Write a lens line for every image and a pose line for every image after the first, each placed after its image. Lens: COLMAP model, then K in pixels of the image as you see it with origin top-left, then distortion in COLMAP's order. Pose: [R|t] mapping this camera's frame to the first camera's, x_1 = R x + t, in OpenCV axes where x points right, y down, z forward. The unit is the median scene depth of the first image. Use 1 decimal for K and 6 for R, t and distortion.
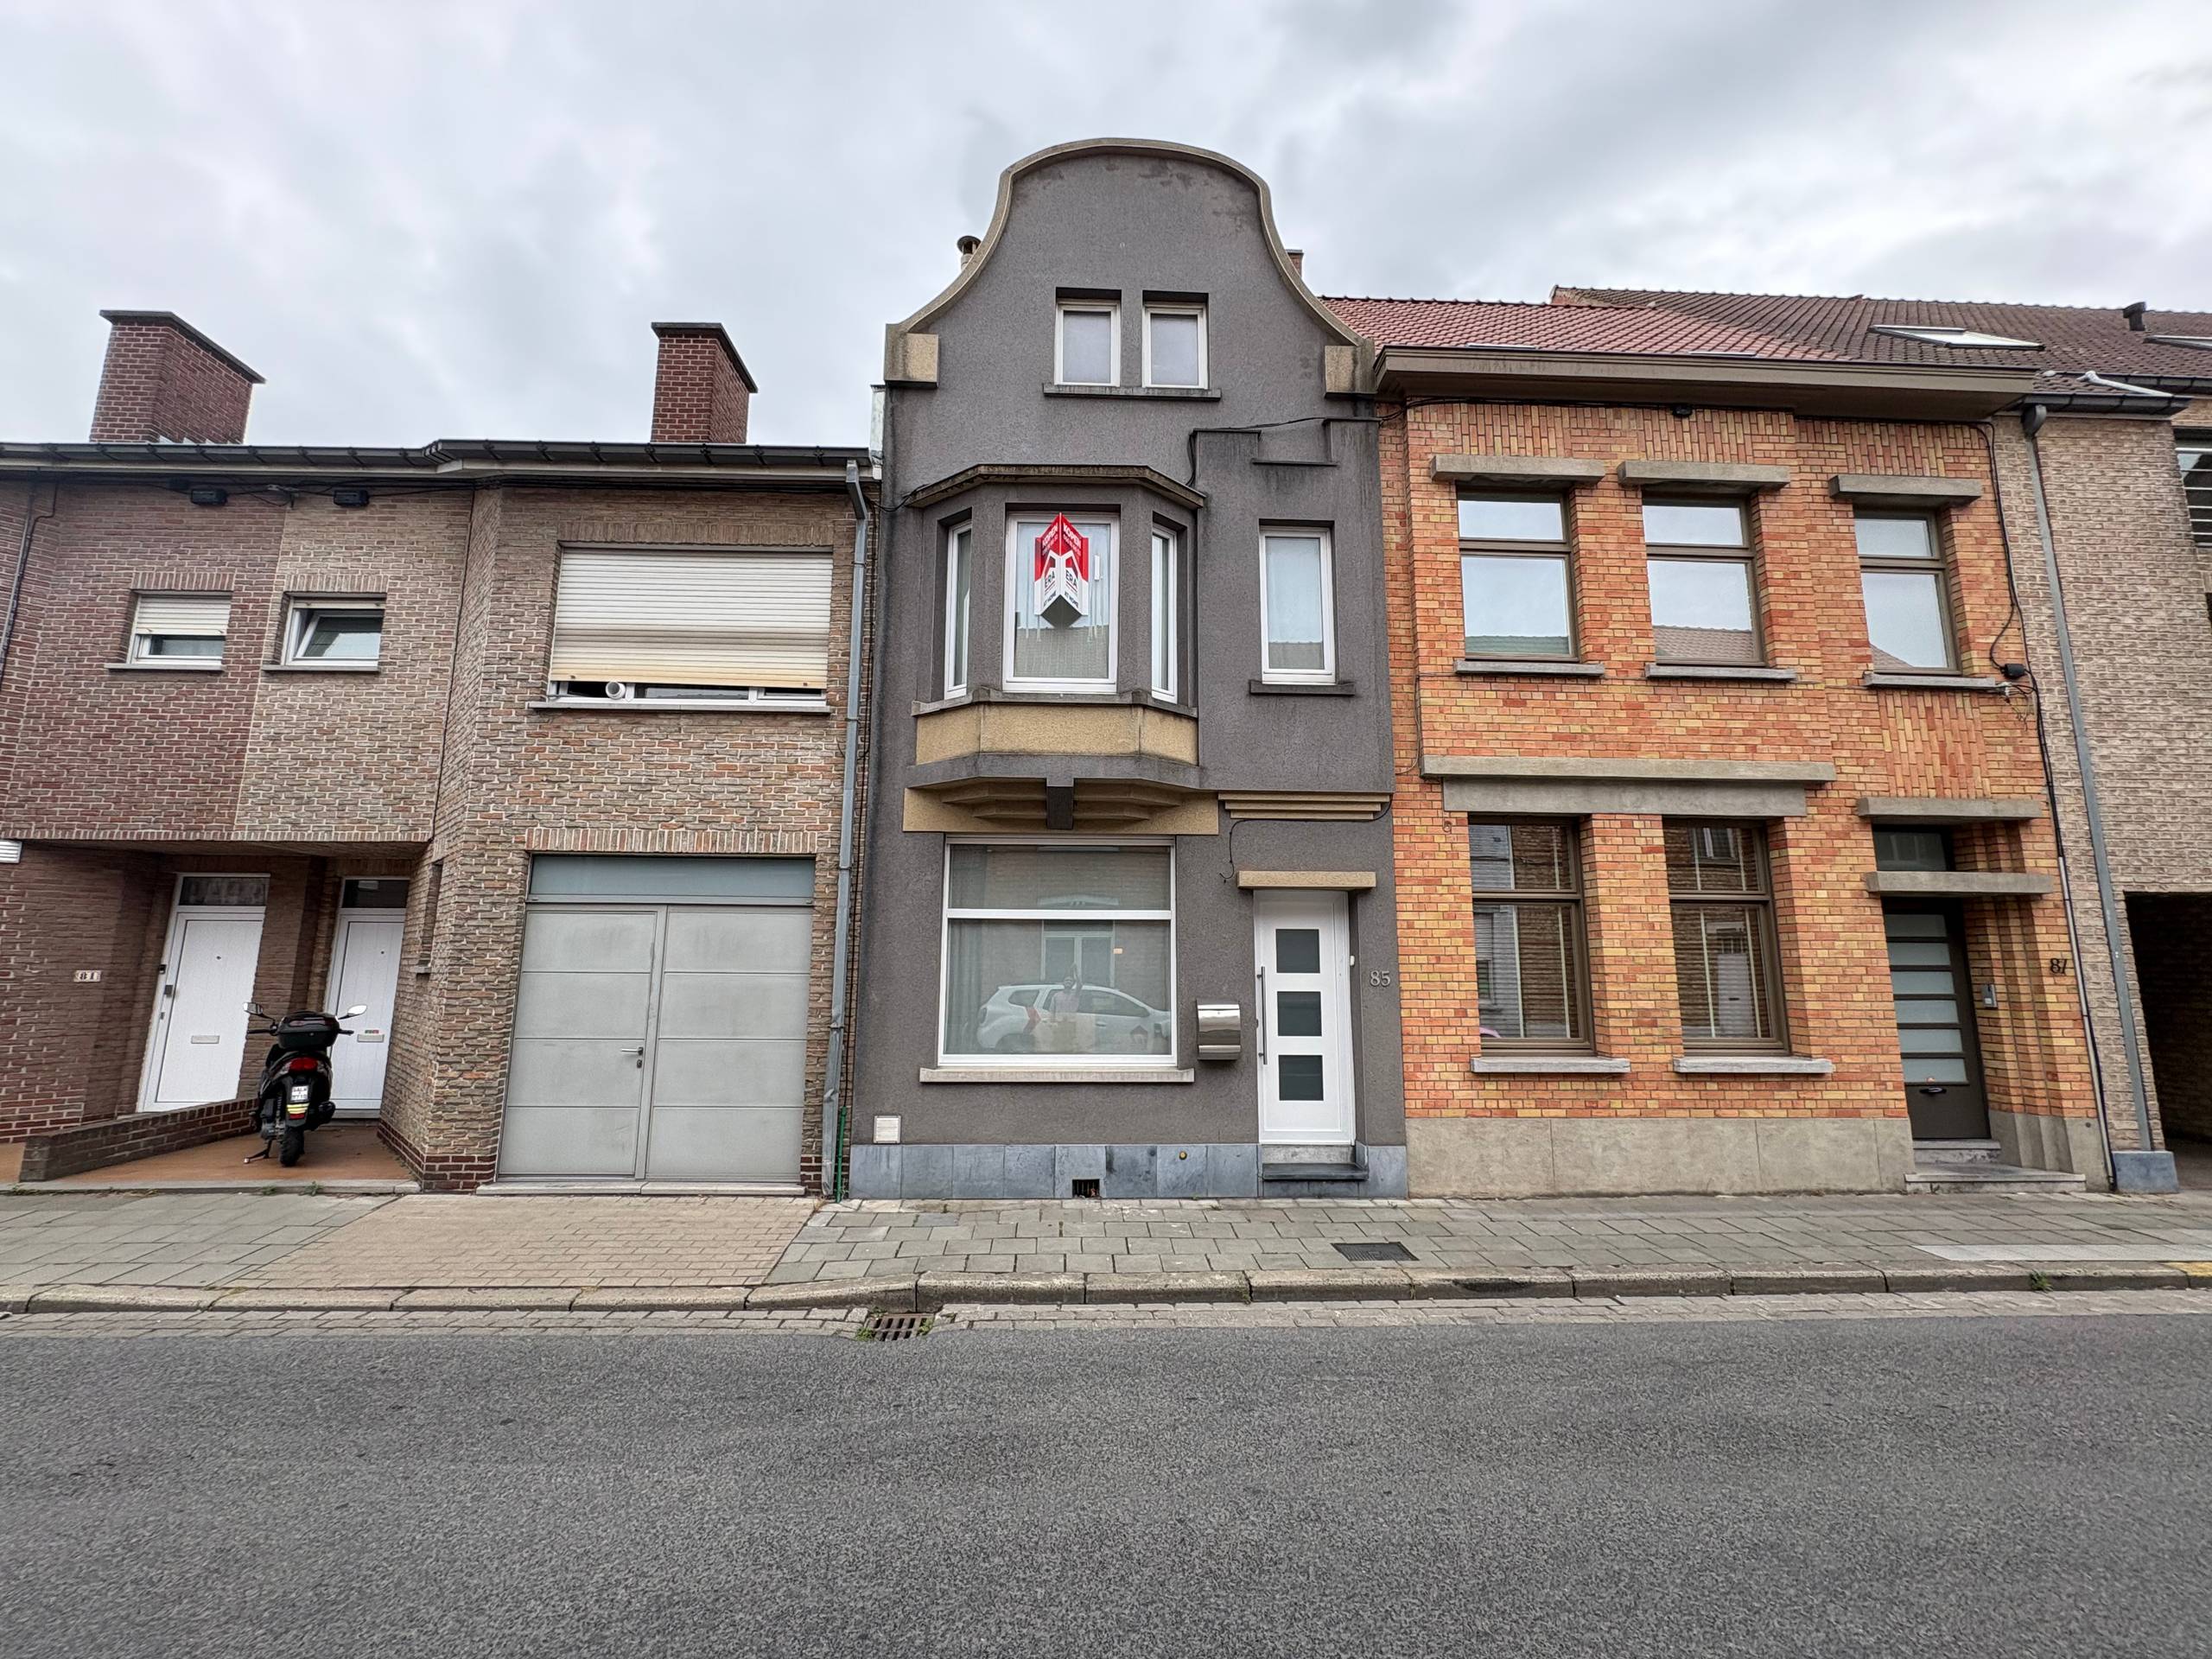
lens RADIAL K [[880.6, 0, 1105.6], [0, 880.6, 831.7], [0, 0, 1]] dist [0.001506, -0.000215]
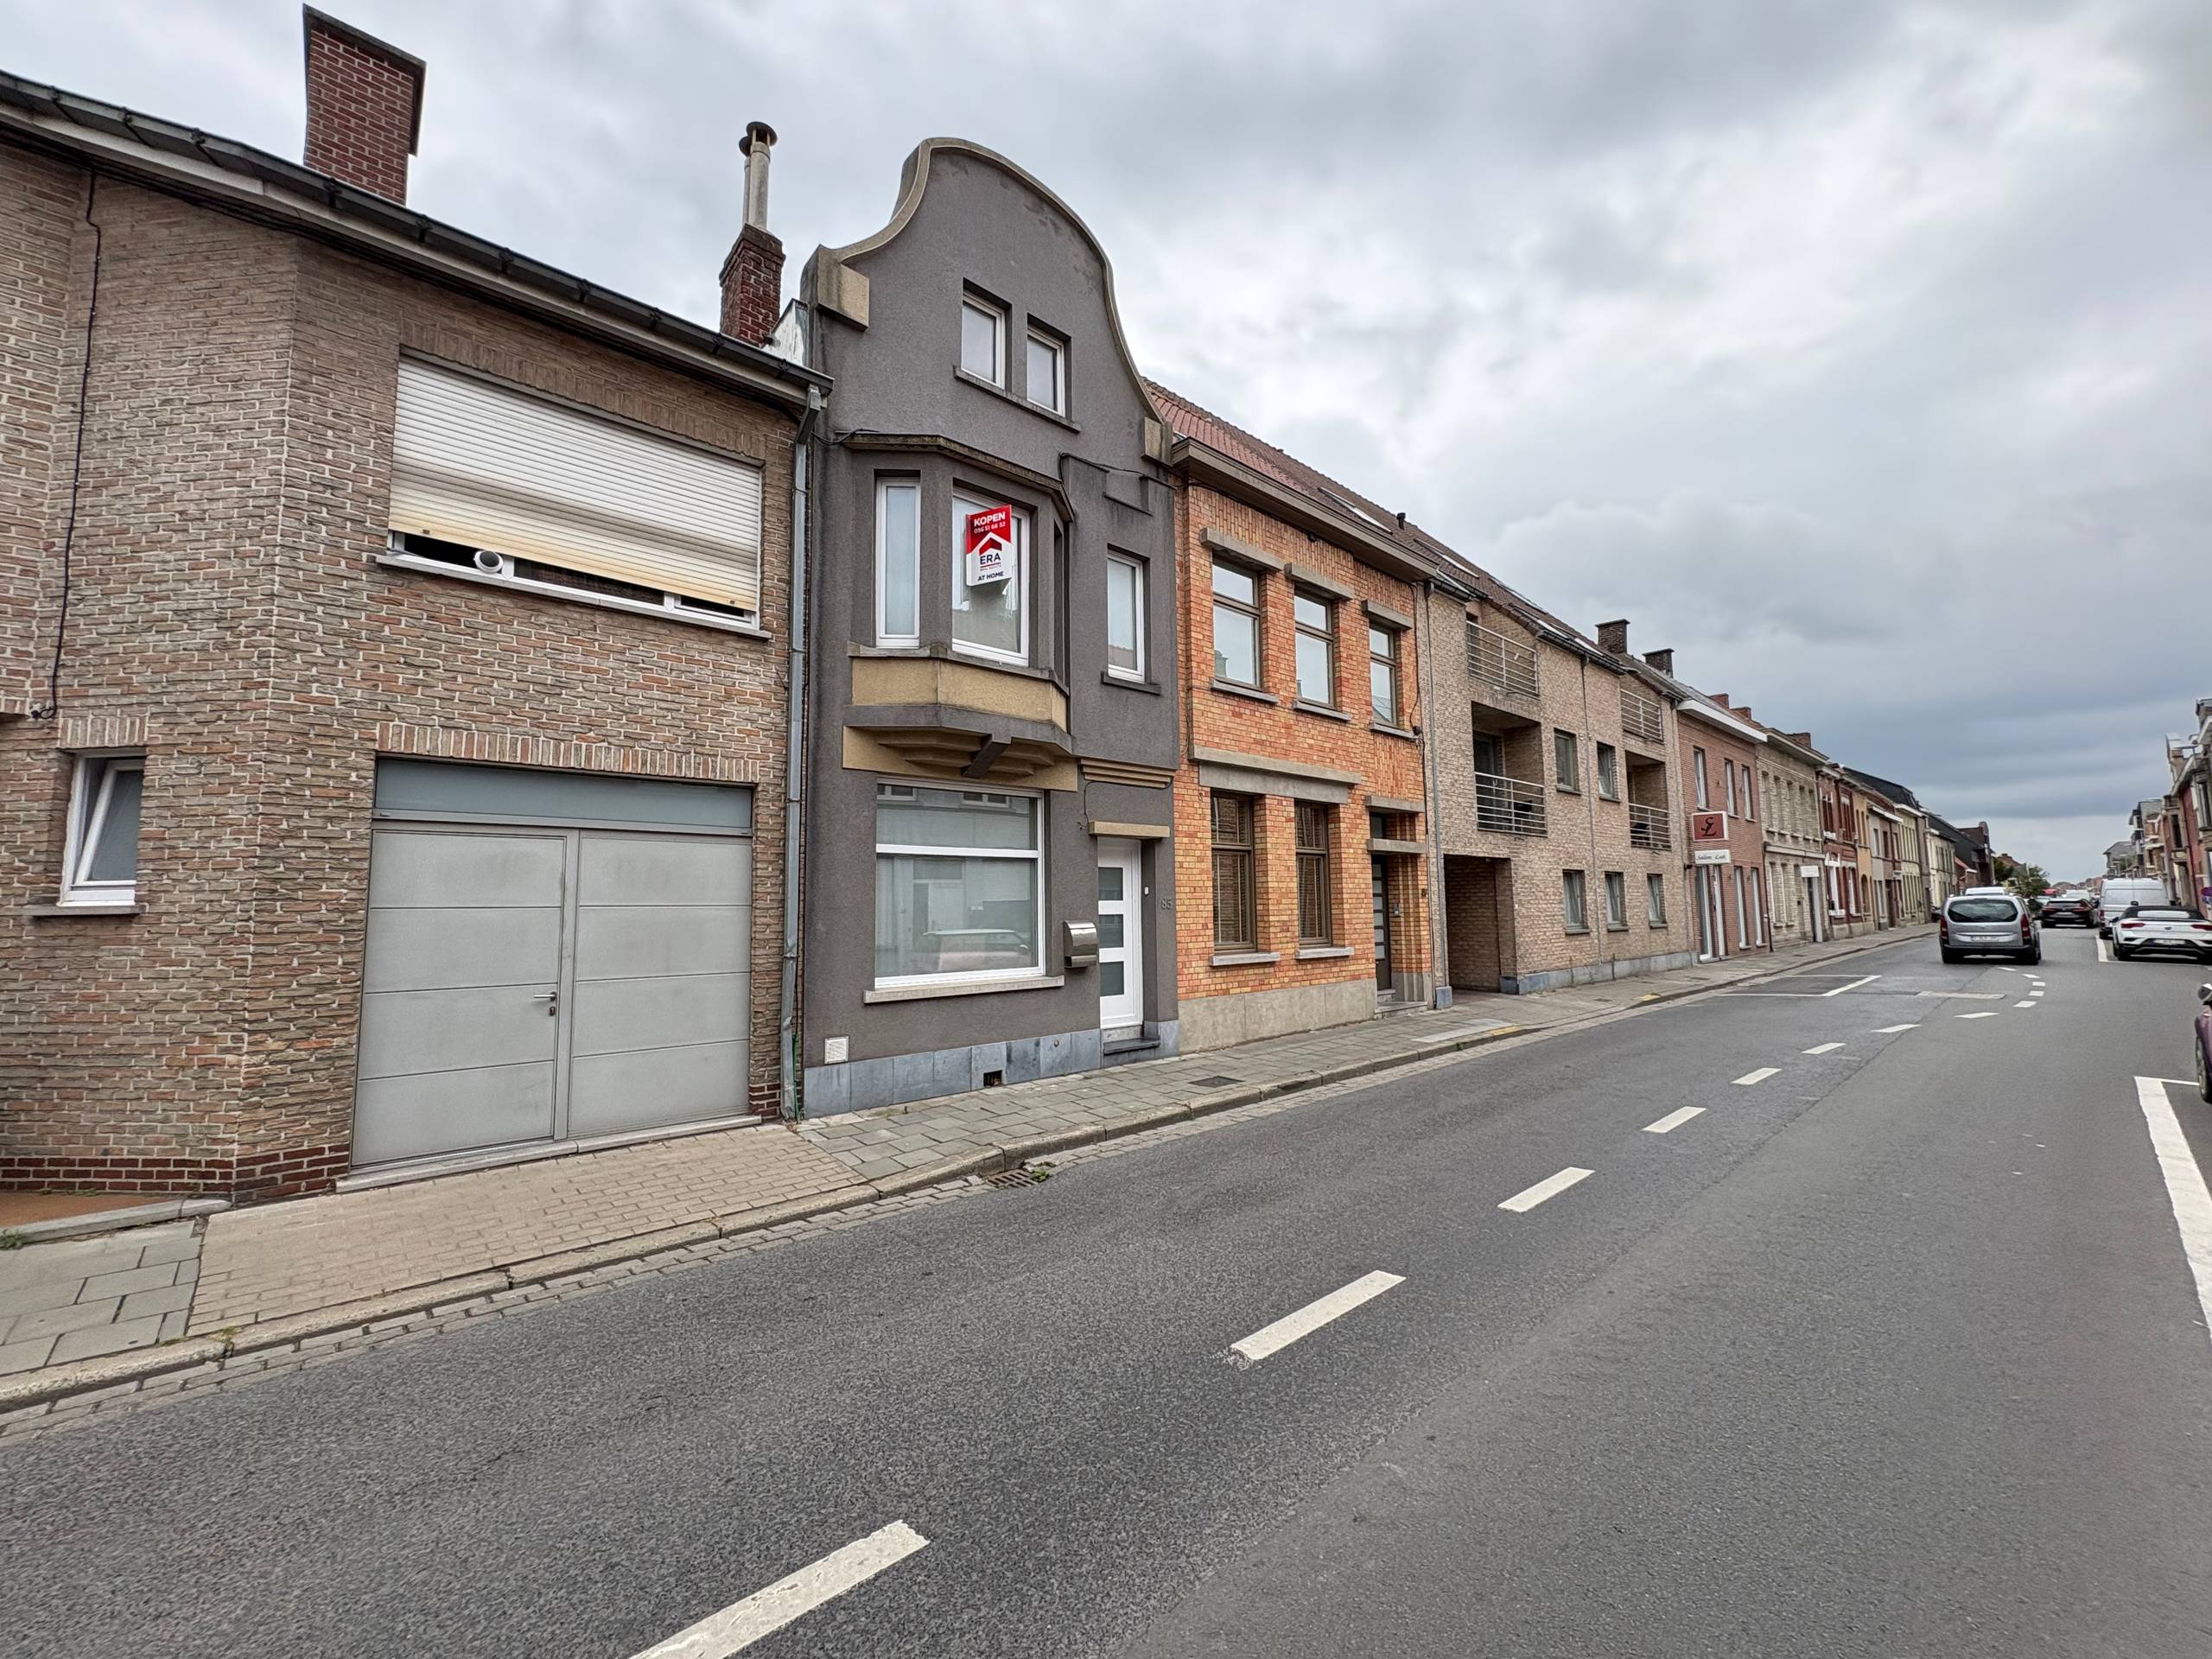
lens RADIAL K [[880.6, 0, 1106.3], [0, 880.6, 830.5], [0, 0, 1]] dist [0.001506, -0.000215]
pose [[0.770755, 0.040181, 0.635864, -0.640156], [-0.076881, 0.996582, 0.030216, 0.017833], [-0.632476, -0.072175, 0.771210, 0.000259]]
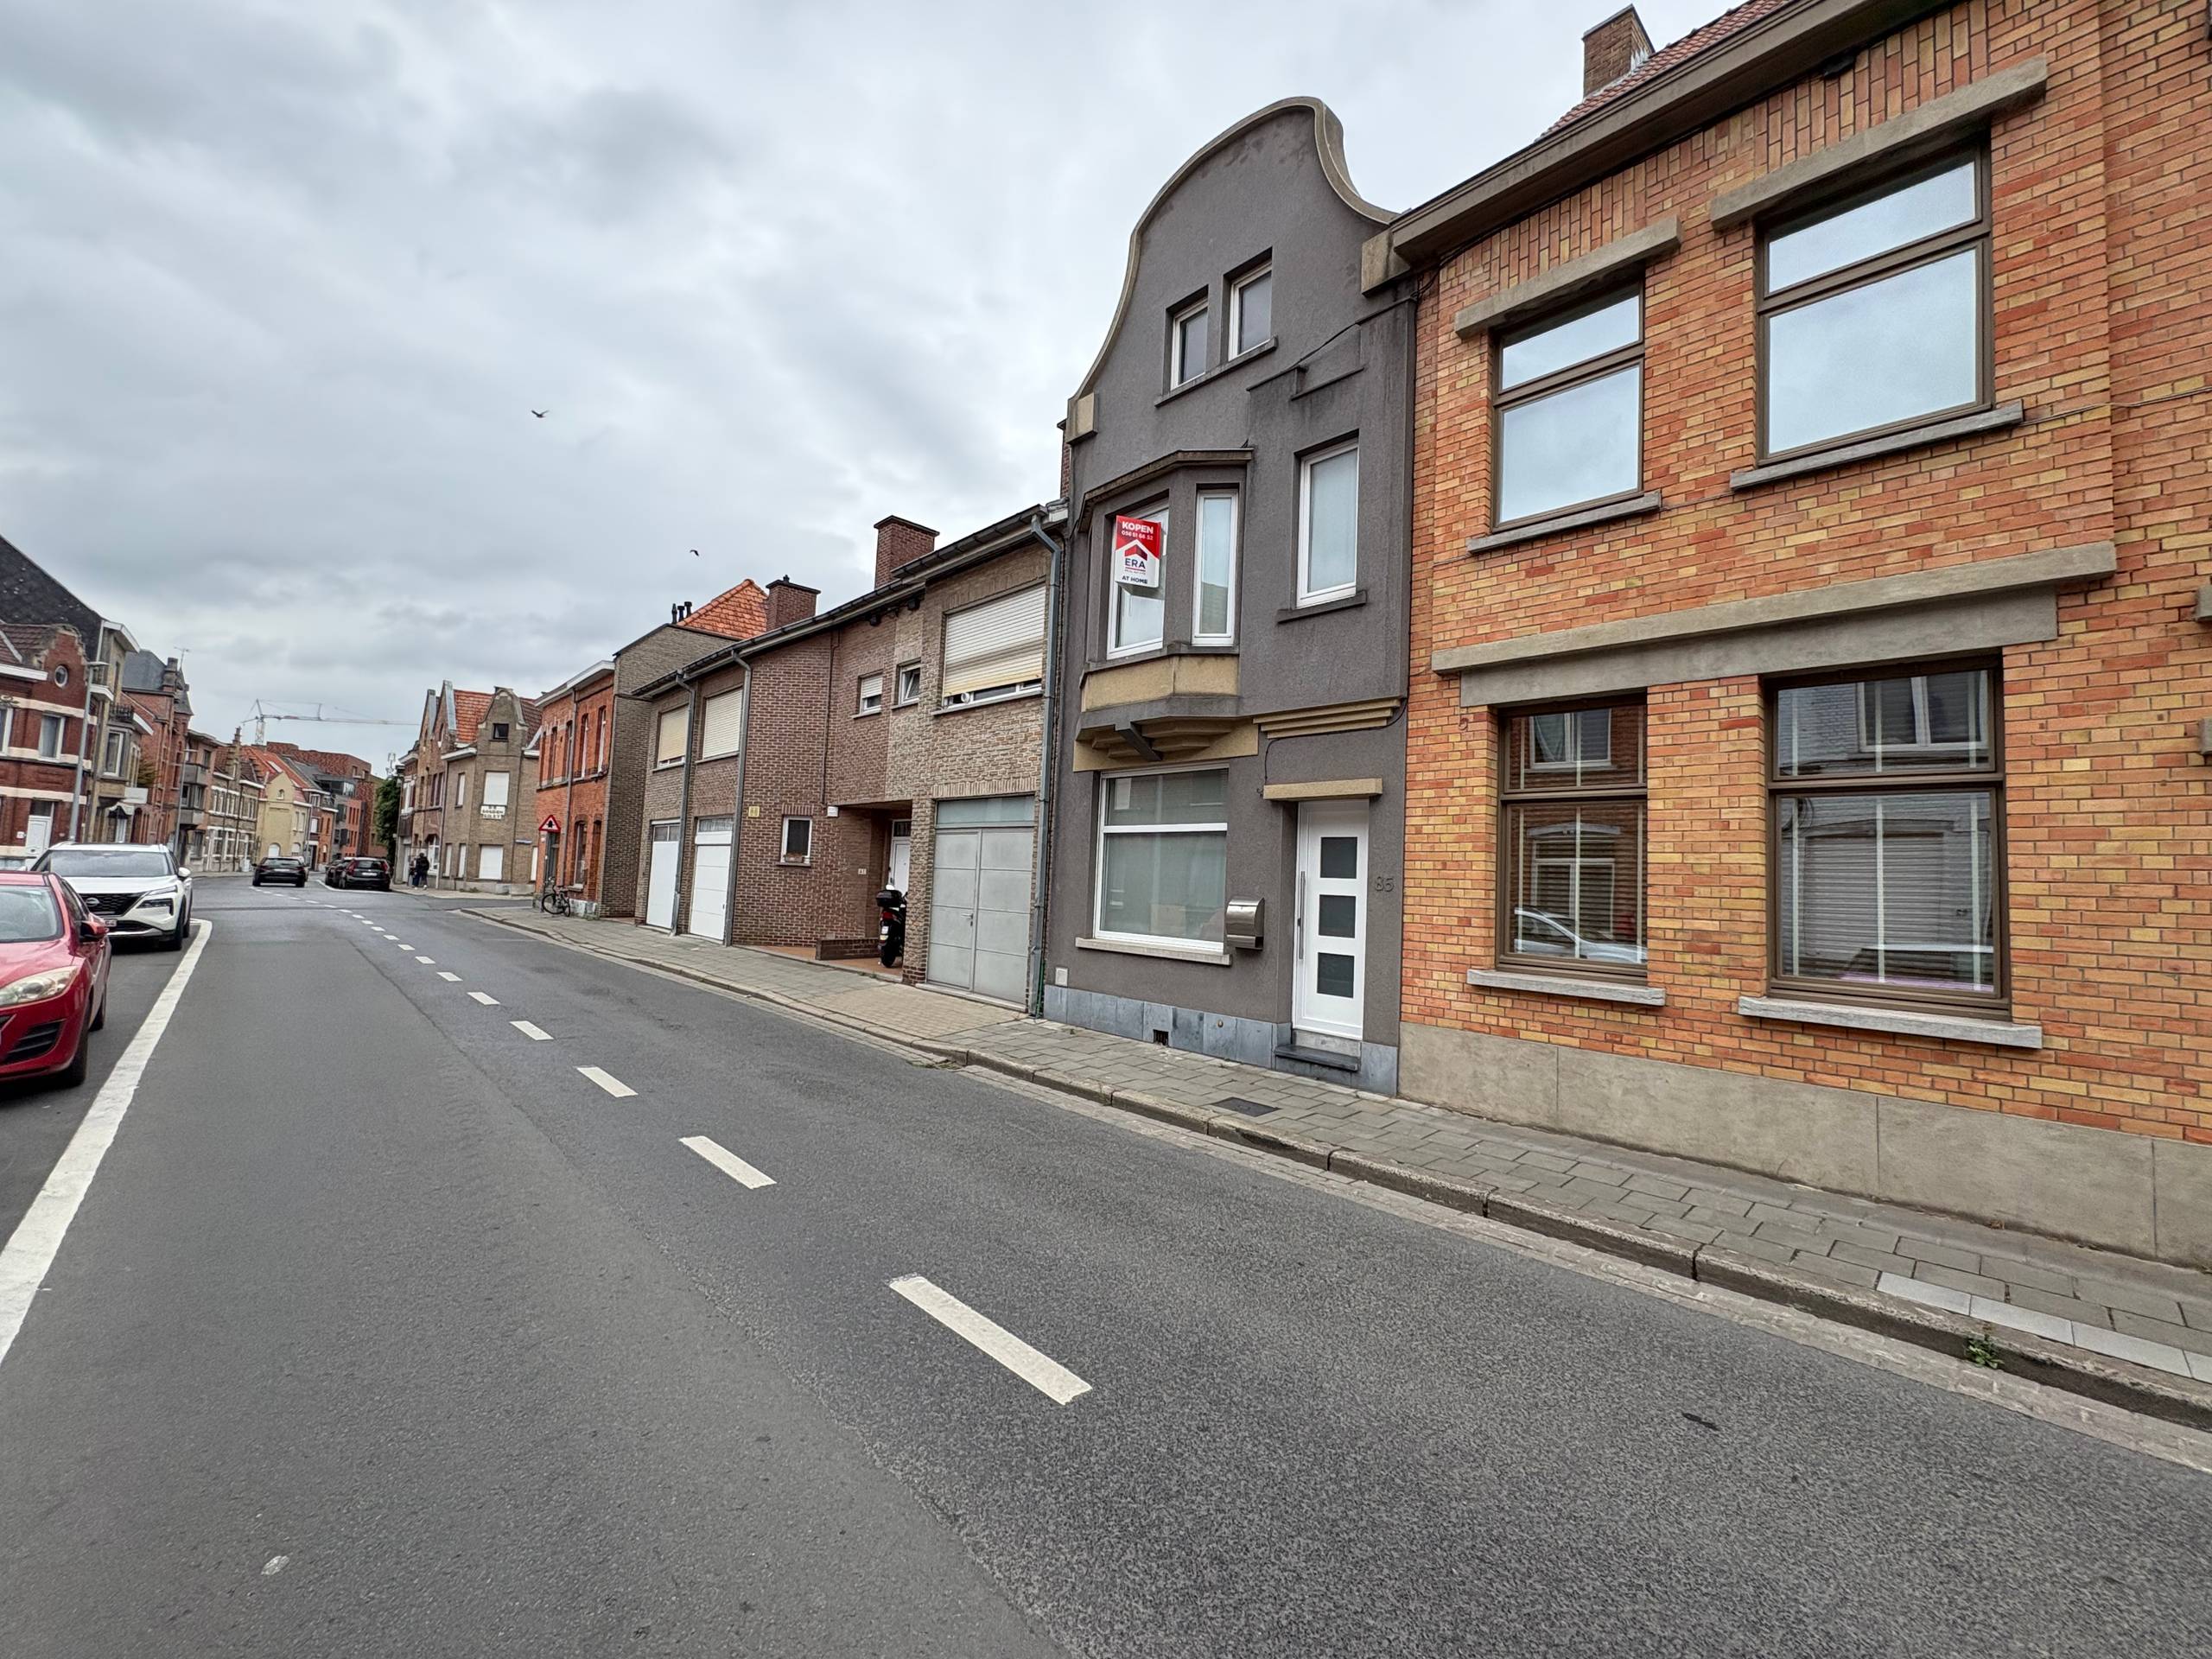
lens RADIAL K [[880.6, 0, 1104.3], [0, 880.6, 831.6], [0, 0, 1]] dist [0.001506, -0.000215]
pose [[0.663419, -0.021416, -0.747941, 0.846228], [0.070784, 0.996904, 0.034241, 0.049656], [0.744892, -0.075659, 0.662881, 0.095488]]
